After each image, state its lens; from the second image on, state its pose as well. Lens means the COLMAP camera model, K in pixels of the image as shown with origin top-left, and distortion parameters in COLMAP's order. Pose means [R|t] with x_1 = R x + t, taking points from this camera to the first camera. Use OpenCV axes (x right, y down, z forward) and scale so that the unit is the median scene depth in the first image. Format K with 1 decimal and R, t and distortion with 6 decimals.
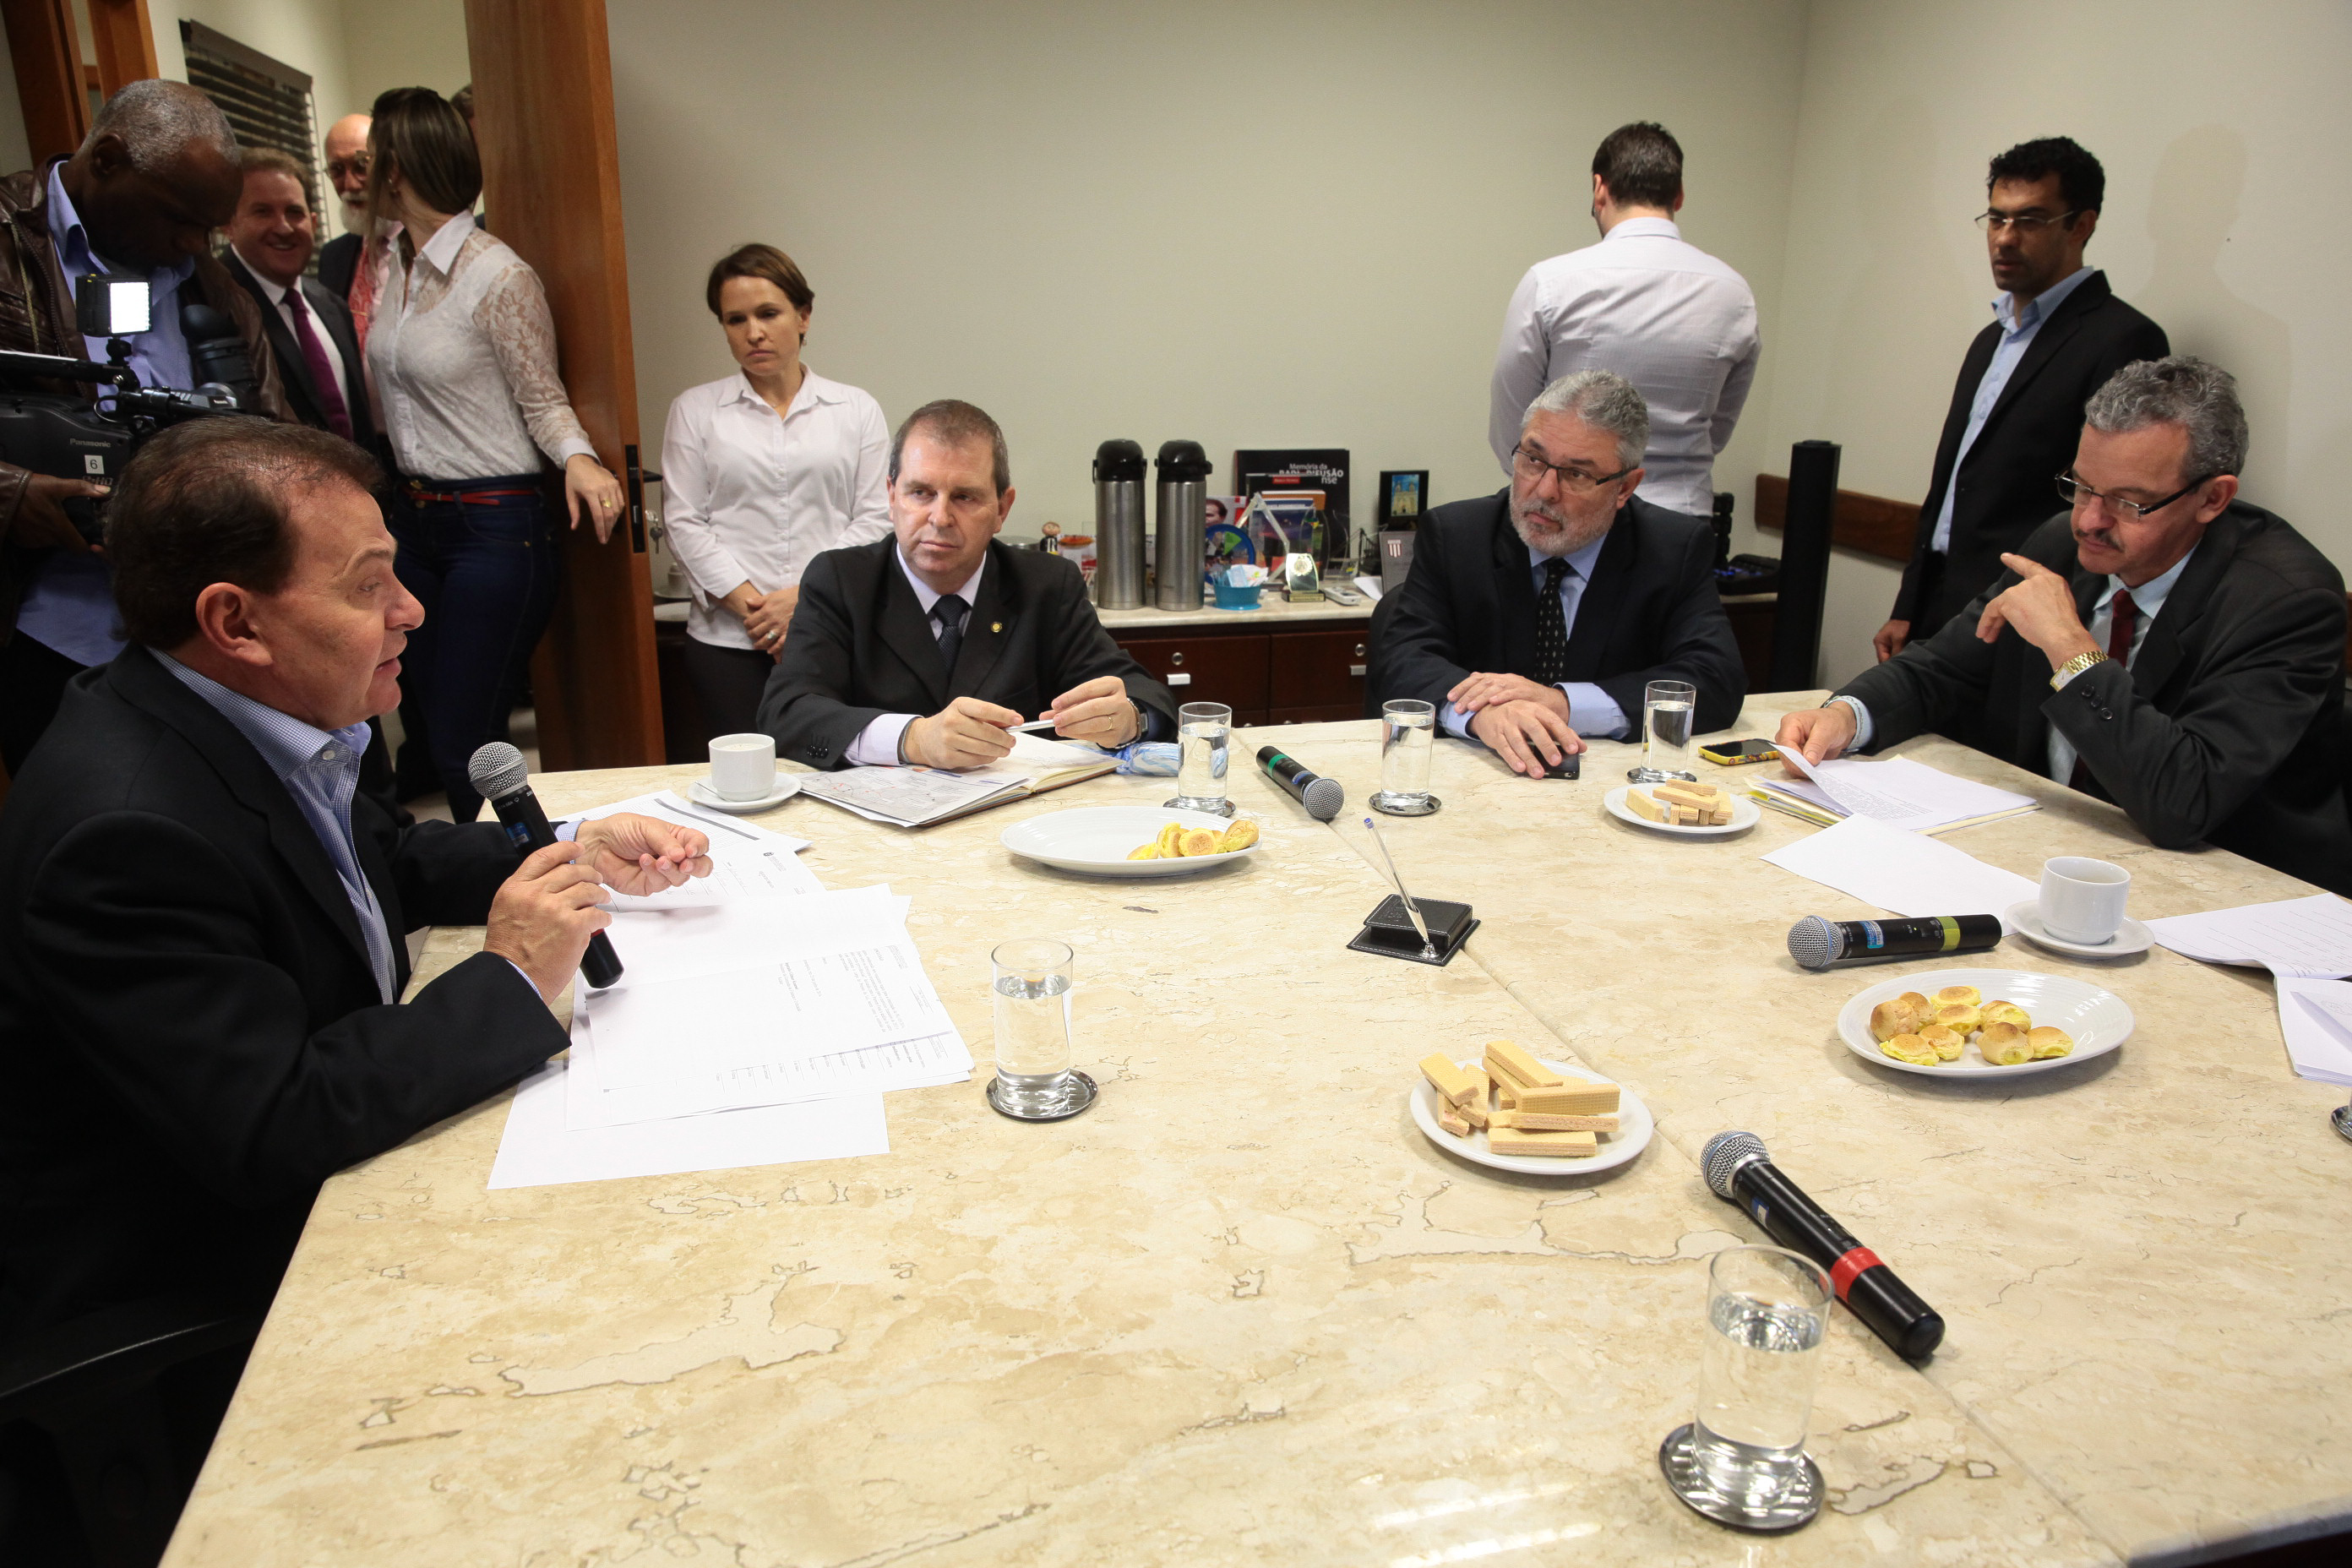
lens RADIAL K [[1701.6, 0, 1182.3], [0, 1701.6, 786.9], [0, 0, 1]] dist [-0.096951, 0.057671]
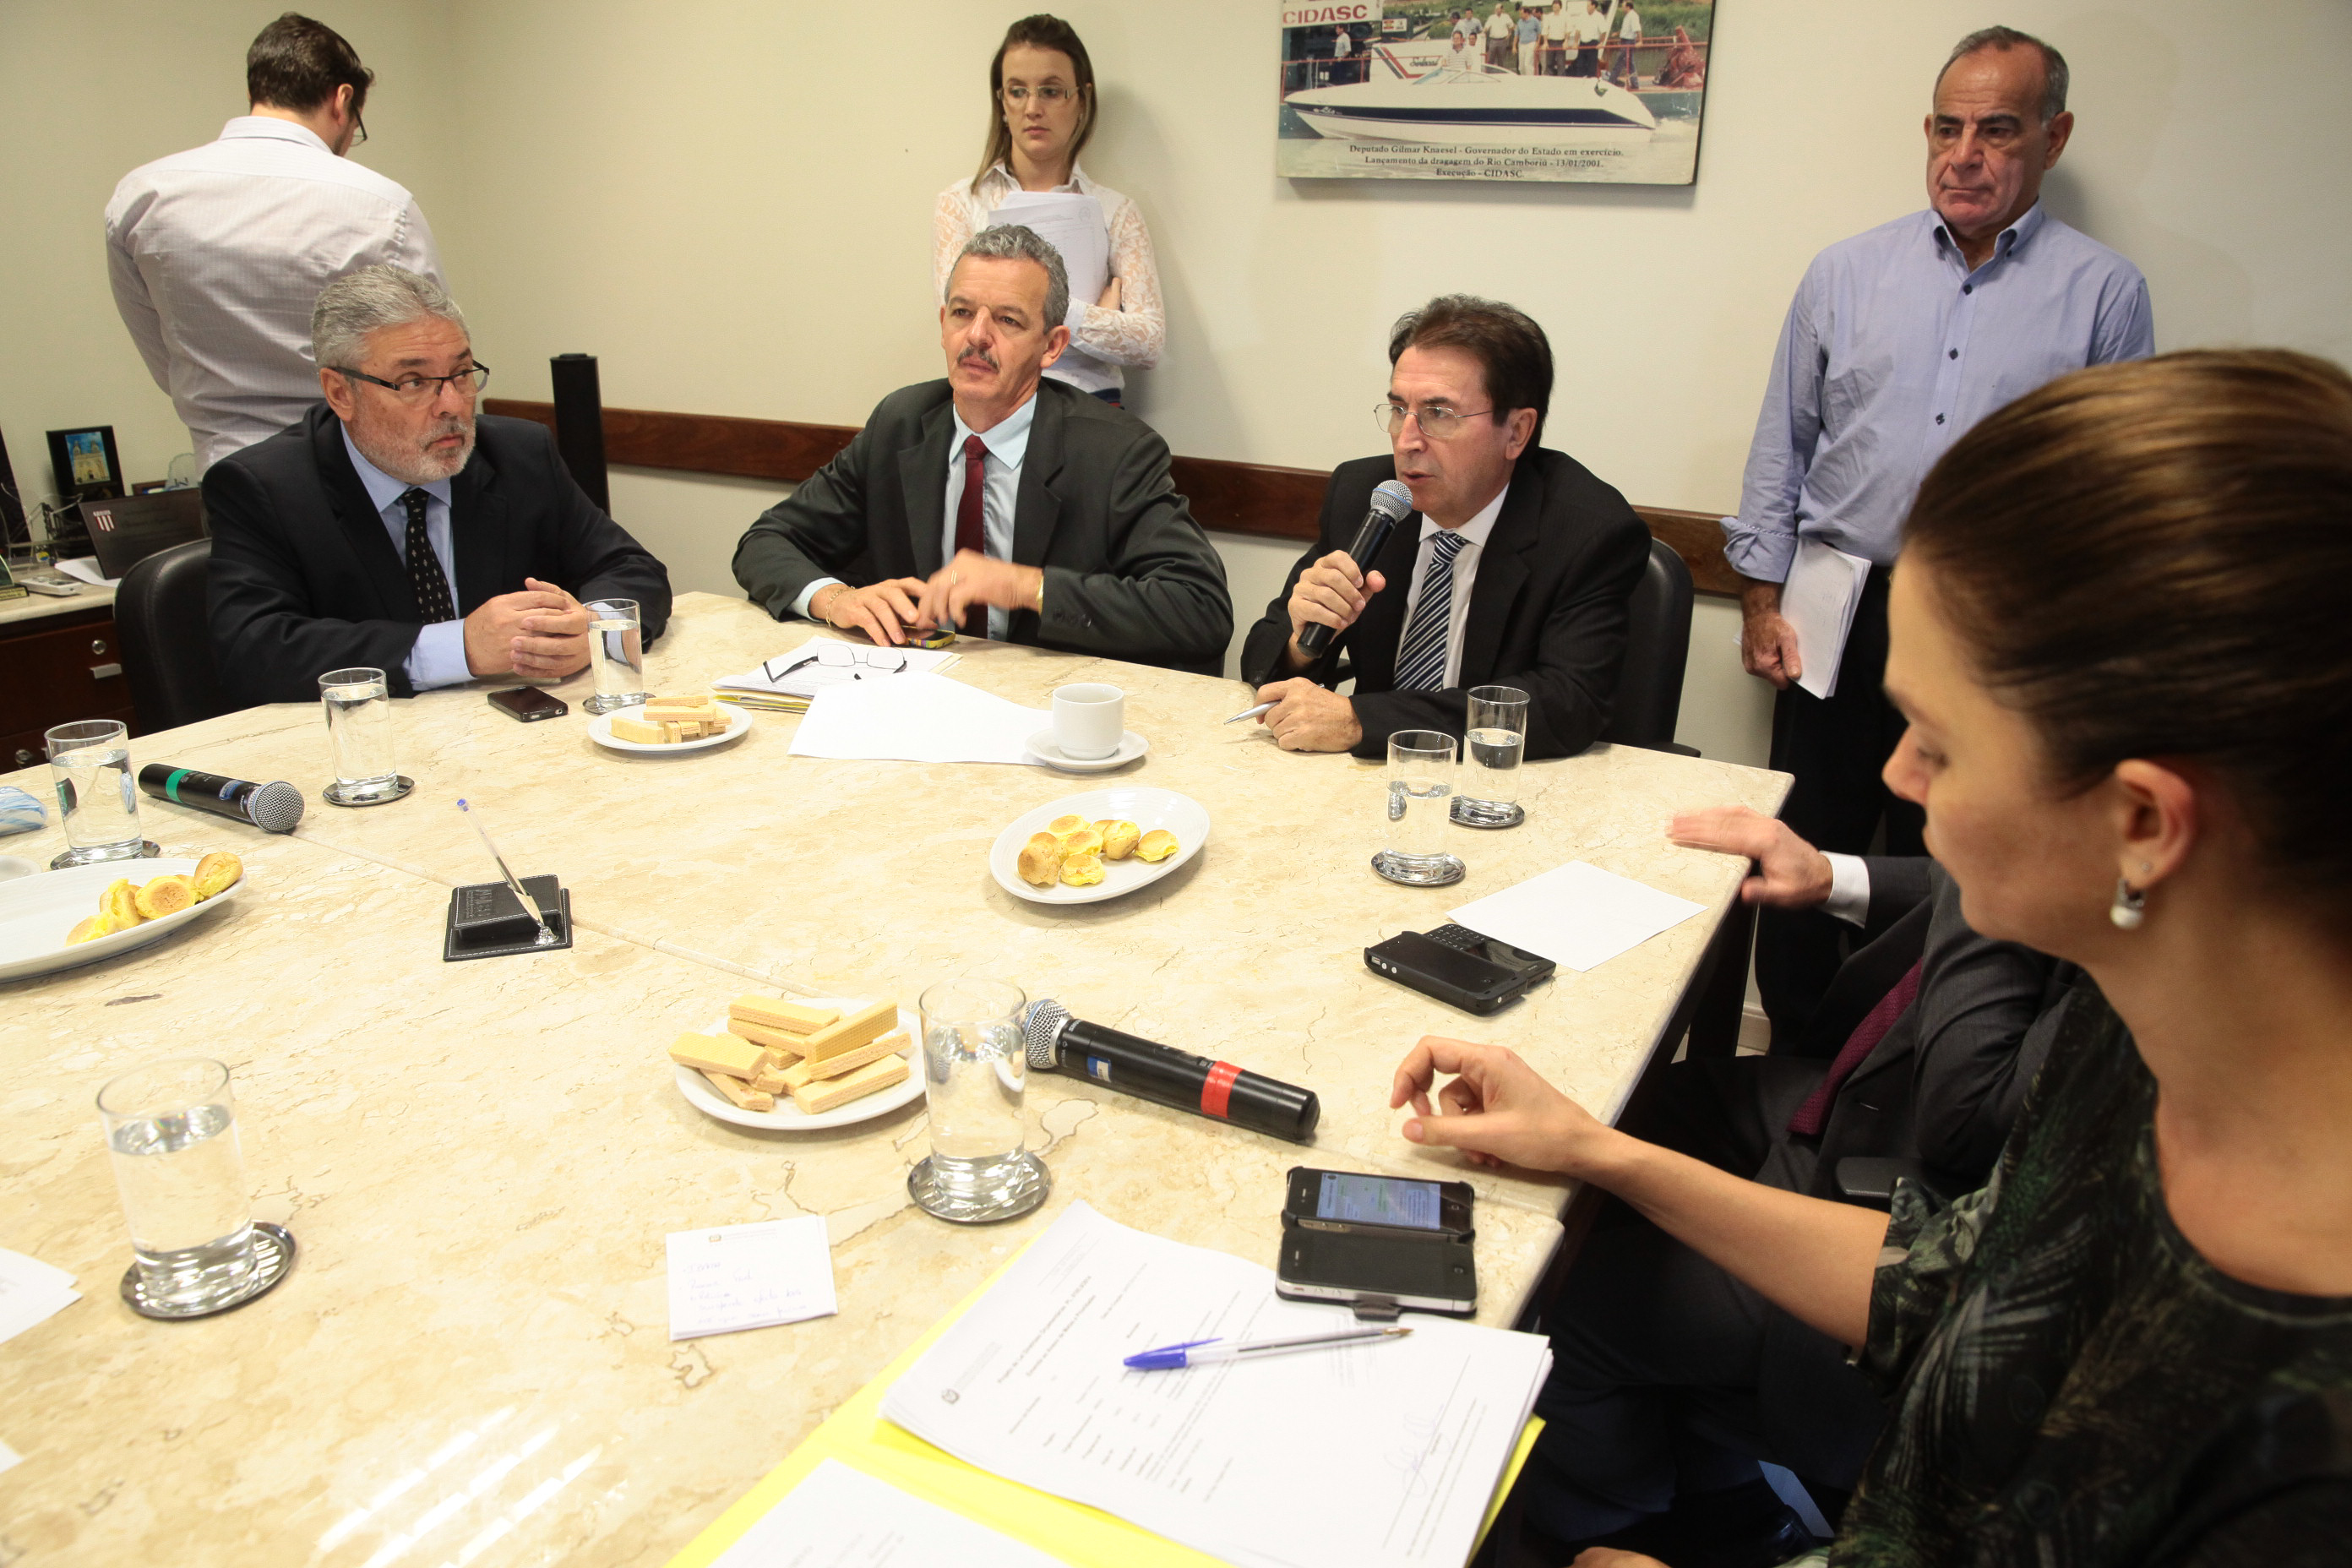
lens RADIAL K [[1599.7, 0, 1182.5], [0, 1599.7, 791.6], [0, 0, 1]] dist [-0.104197, 0.067640]
pose [[0.680244, -0.235667, 0.694067, -0.212200], [0.196458, 0.970878, 0.137112, -0.026000], [-0.706168, 0.043086, 0.706733, 0.236519]]
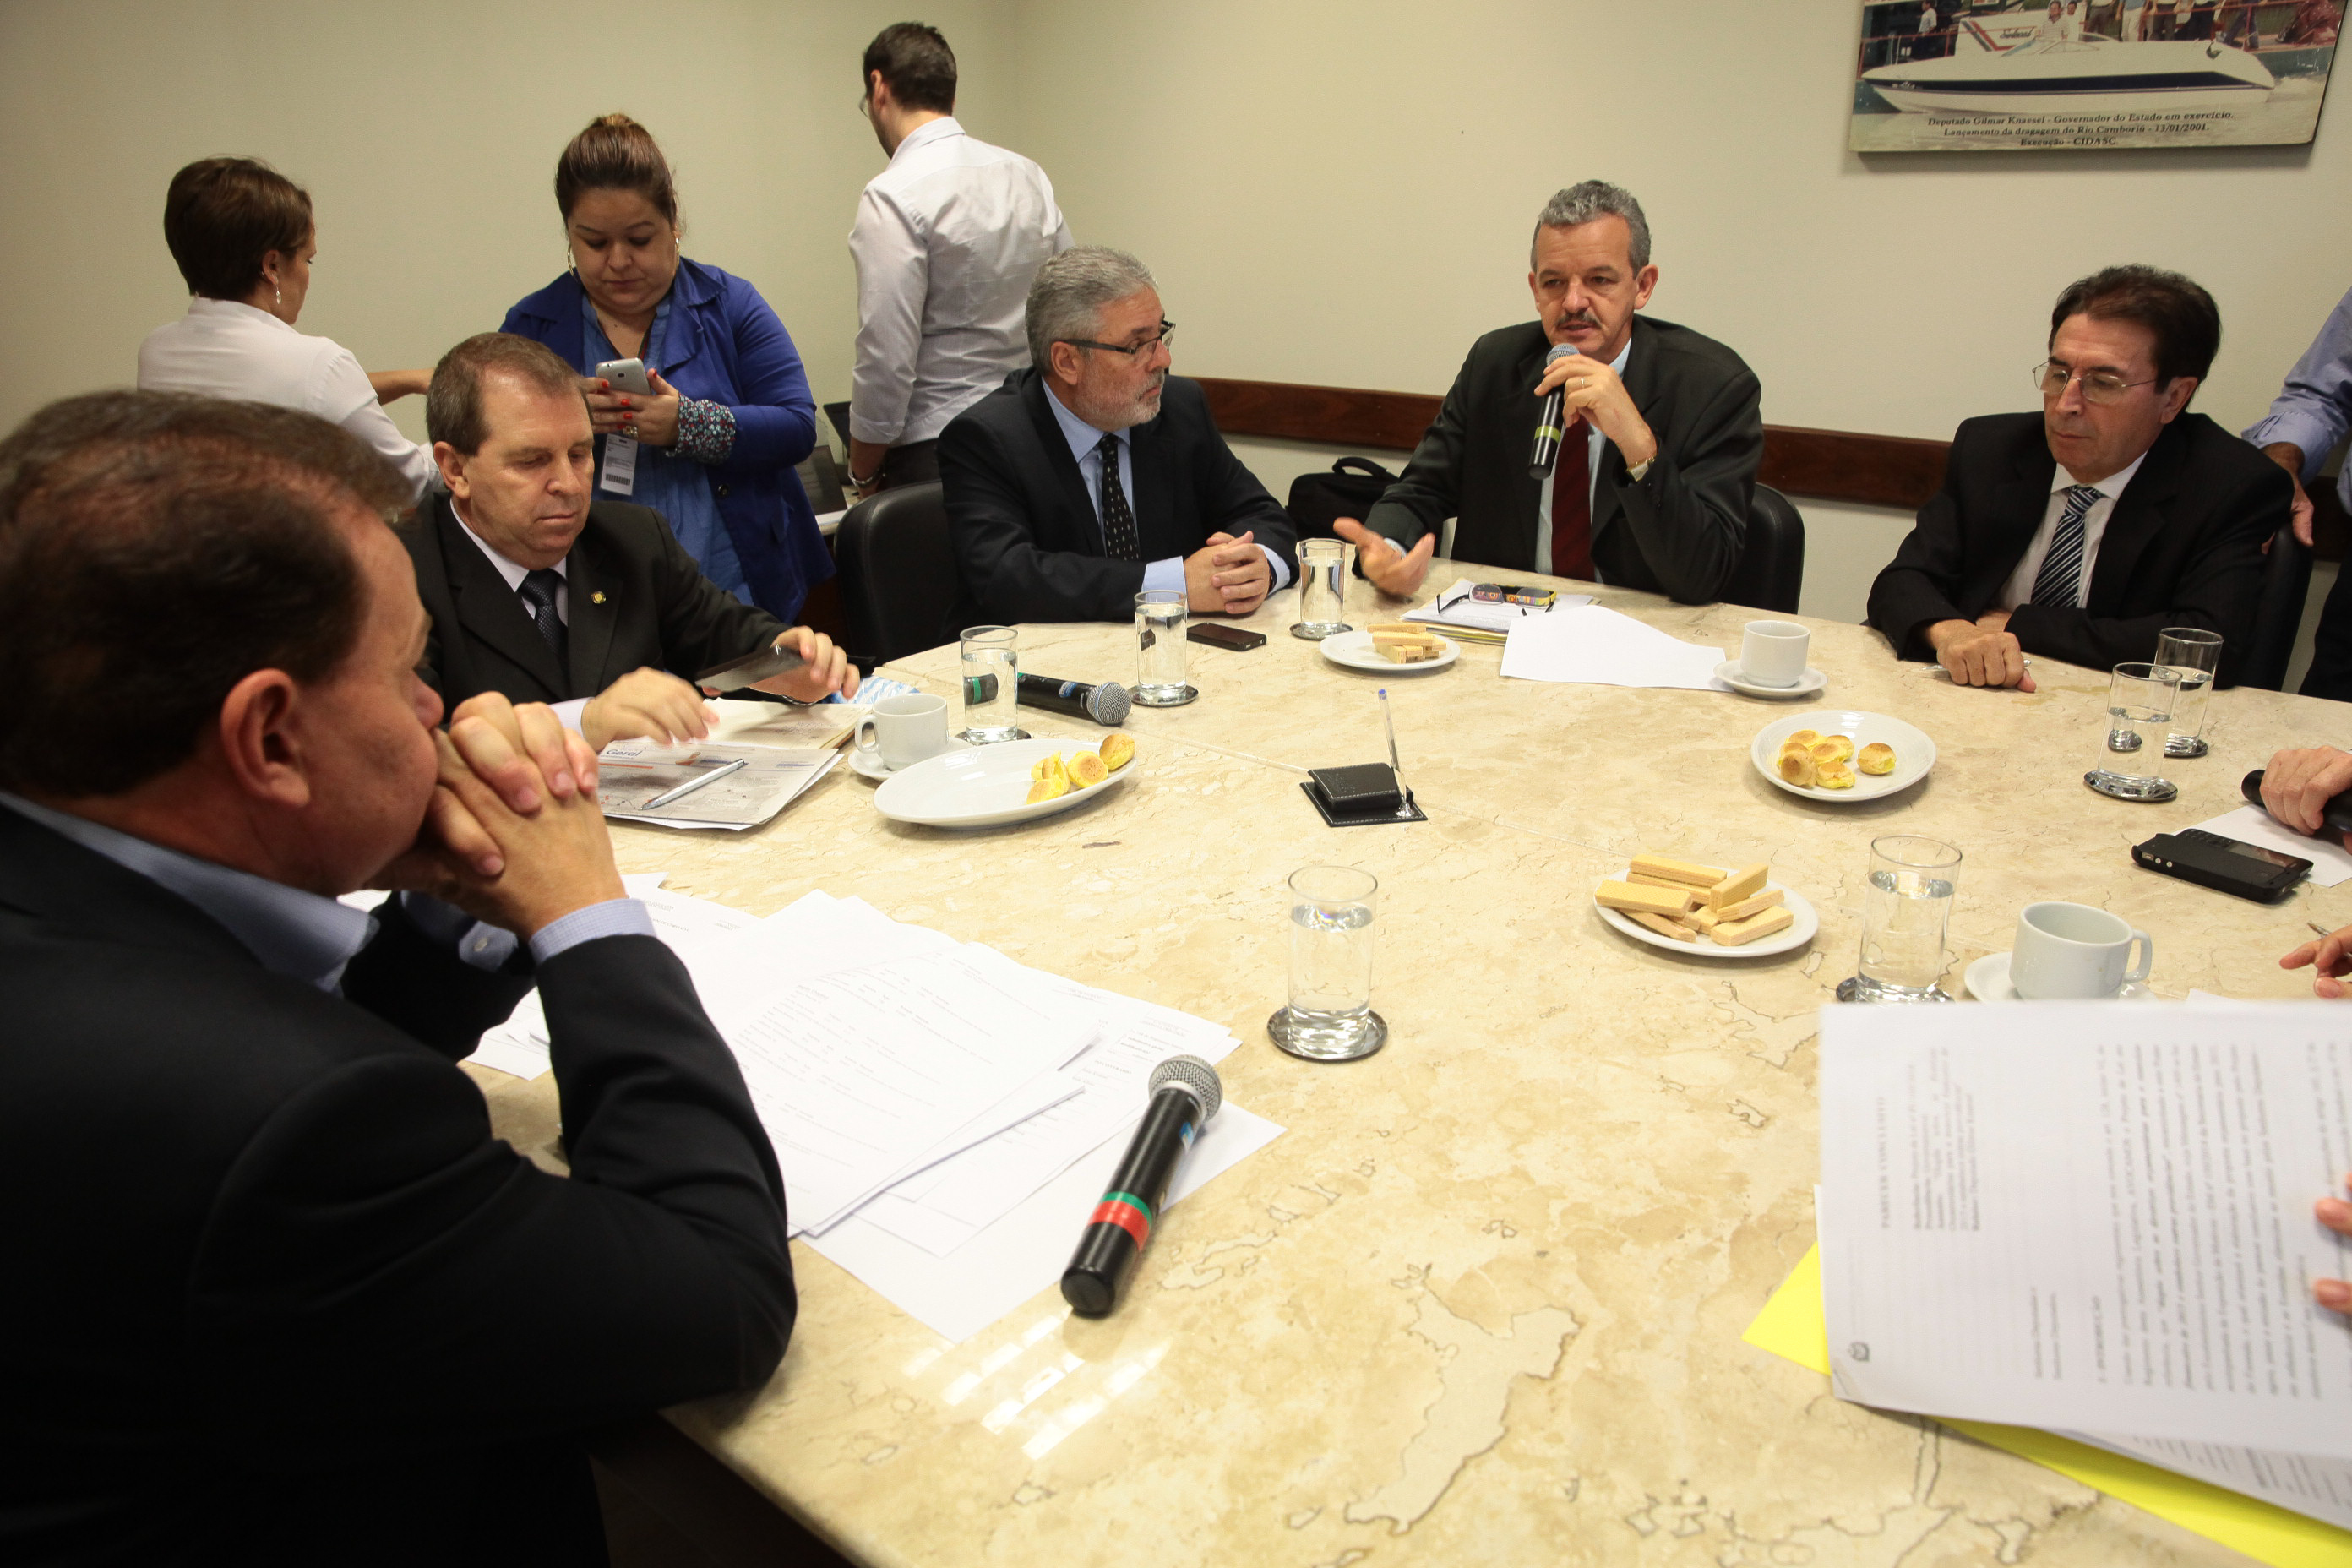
lens RADIAL K [[1599.7, 0, 1167.8], [0, 1599.7, 799.2], [0, 0, 1]] dist [-0.104197, 0.067640]
pose [[0.811948, -0.224963, 0.538640, -0.606900], [0.189192, 0.974362, 0.121754, -0.069301], [-0.552220, 0.003049, 0.833693, 0.315085]]
